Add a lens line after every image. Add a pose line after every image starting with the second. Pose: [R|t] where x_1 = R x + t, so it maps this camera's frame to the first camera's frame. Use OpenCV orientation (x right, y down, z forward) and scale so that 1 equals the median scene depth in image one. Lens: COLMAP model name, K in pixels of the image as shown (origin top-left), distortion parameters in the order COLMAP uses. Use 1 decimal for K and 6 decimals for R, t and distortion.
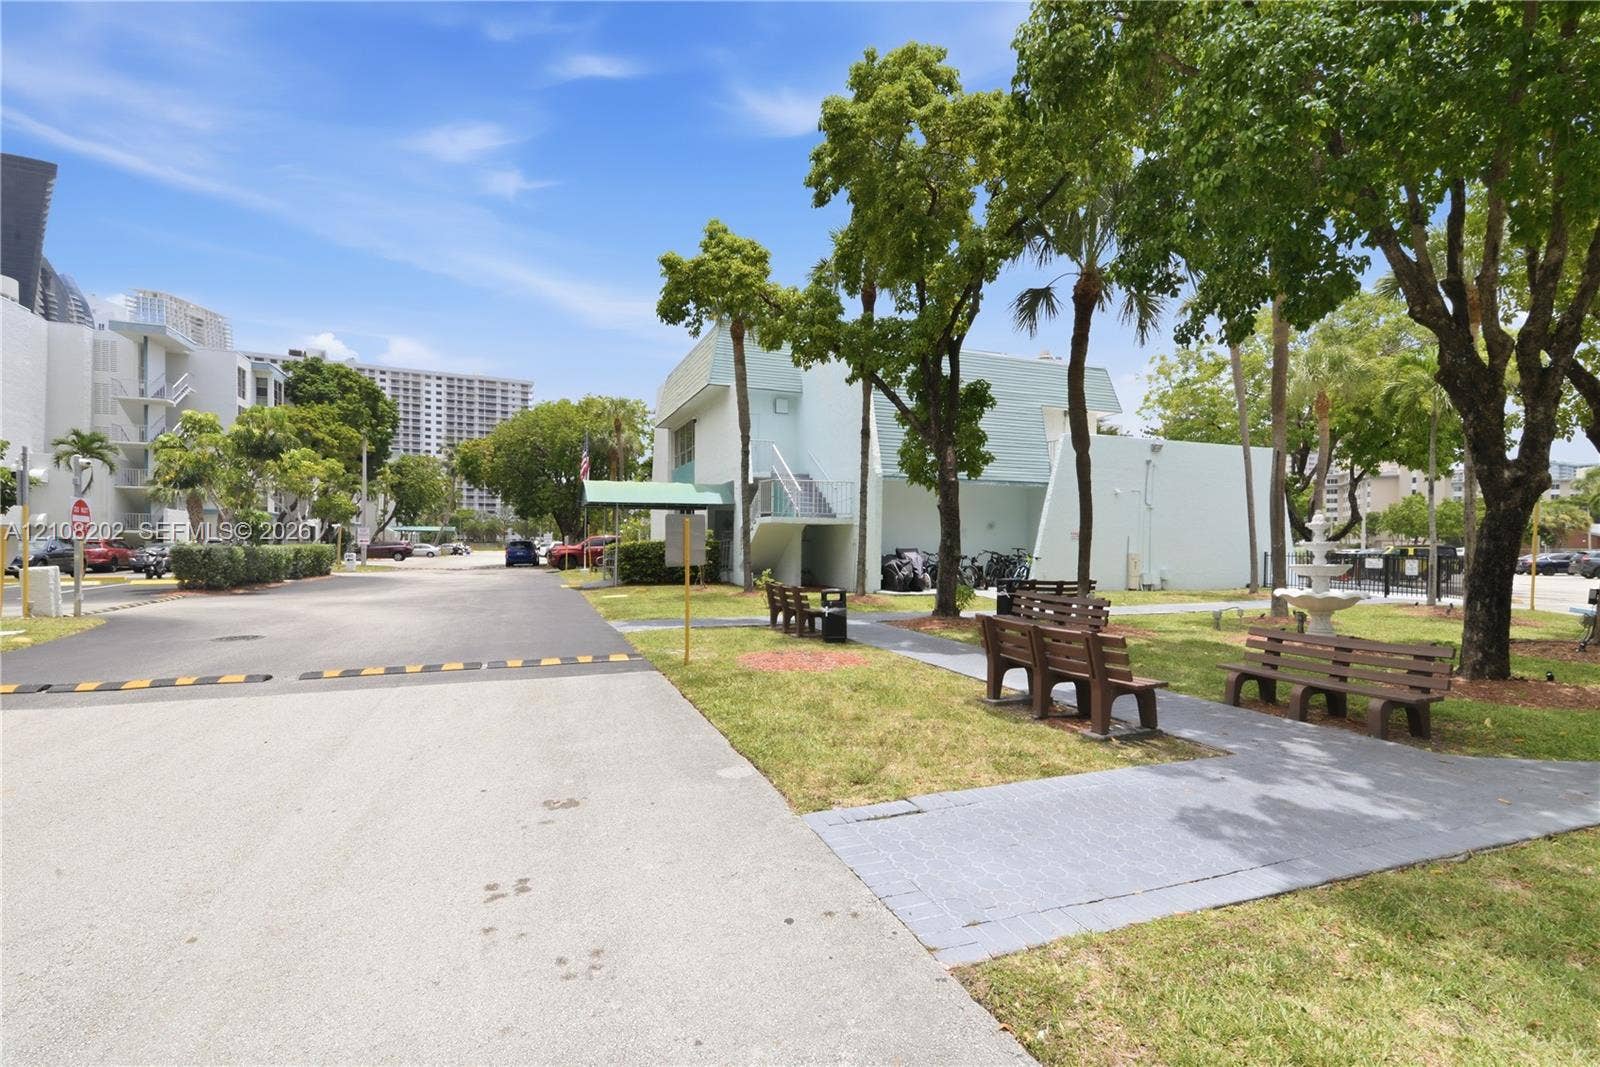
lens RADIAL K [[737.4, 0, 783.3], [0, 737.4, 539.5], [0, 0, 1]] dist [0.029184, -0.016304]
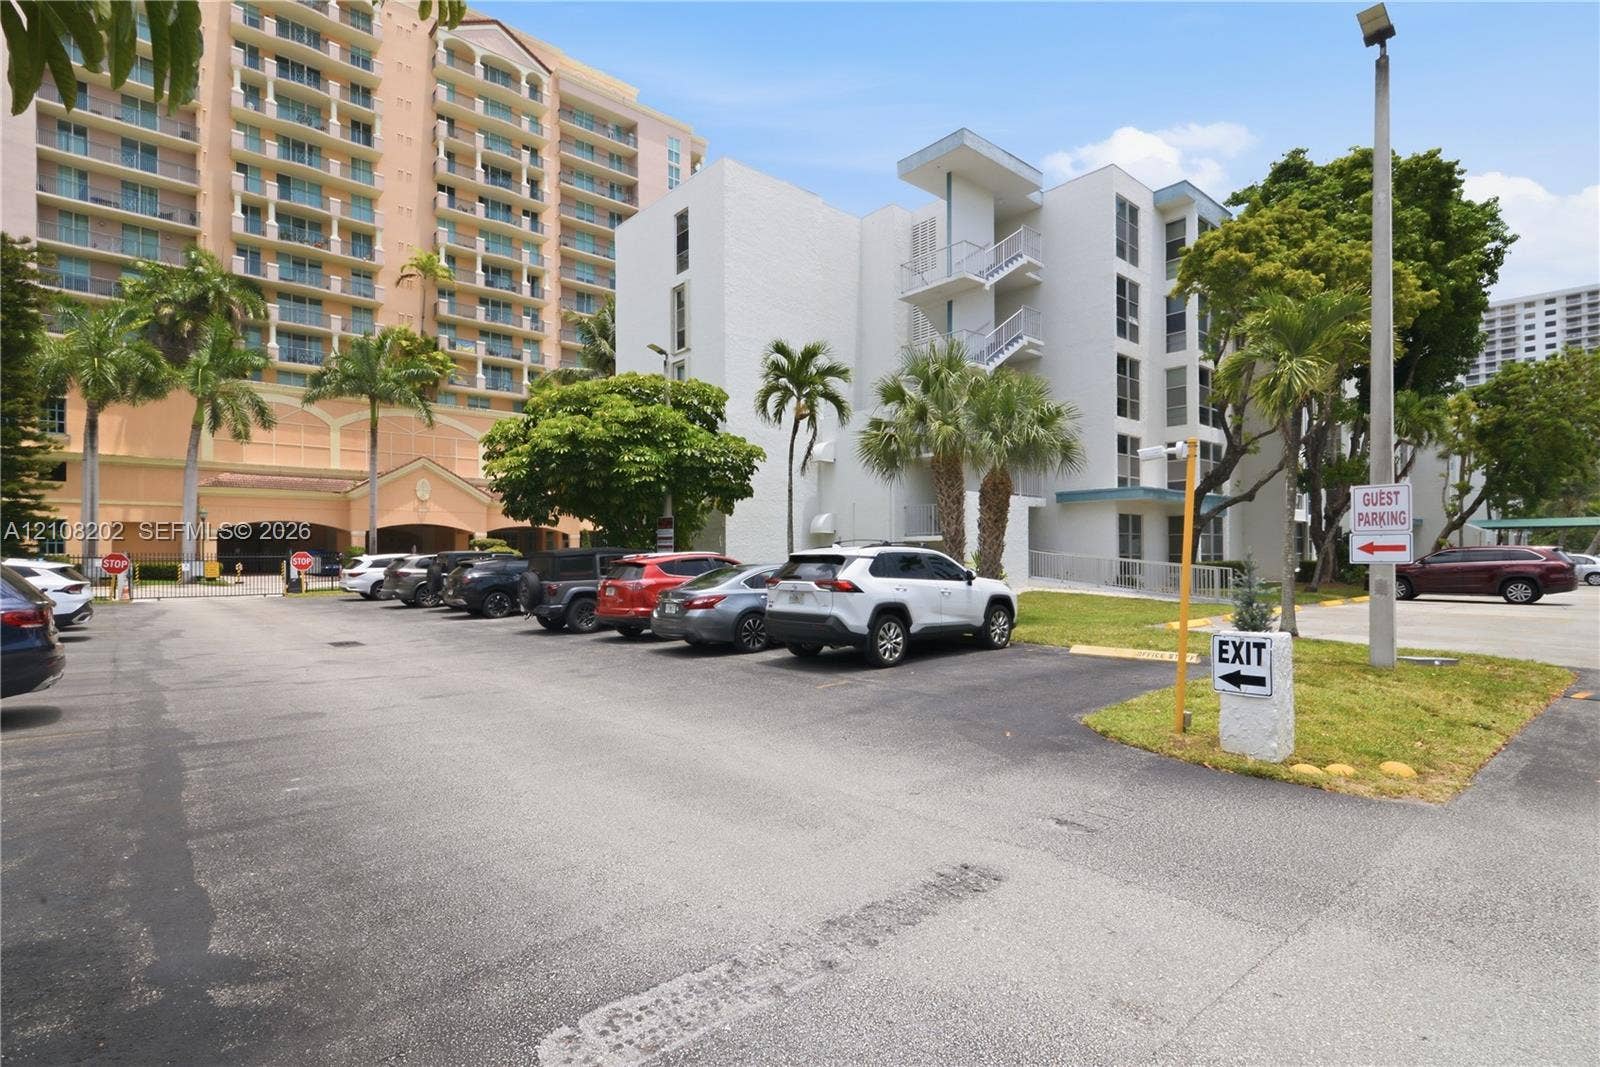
lens RADIAL K [[737.4, 0, 783.3], [0, 737.4, 539.5], [0, 0, 1]] dist [0.029184, -0.016304]
pose [[0.338825, -0.013051, -0.940759, -0.221057], [0.003169, 0.999914, -0.012730, 0.001488], [0.940844, 0.001332, 0.338837, 0.402212]]
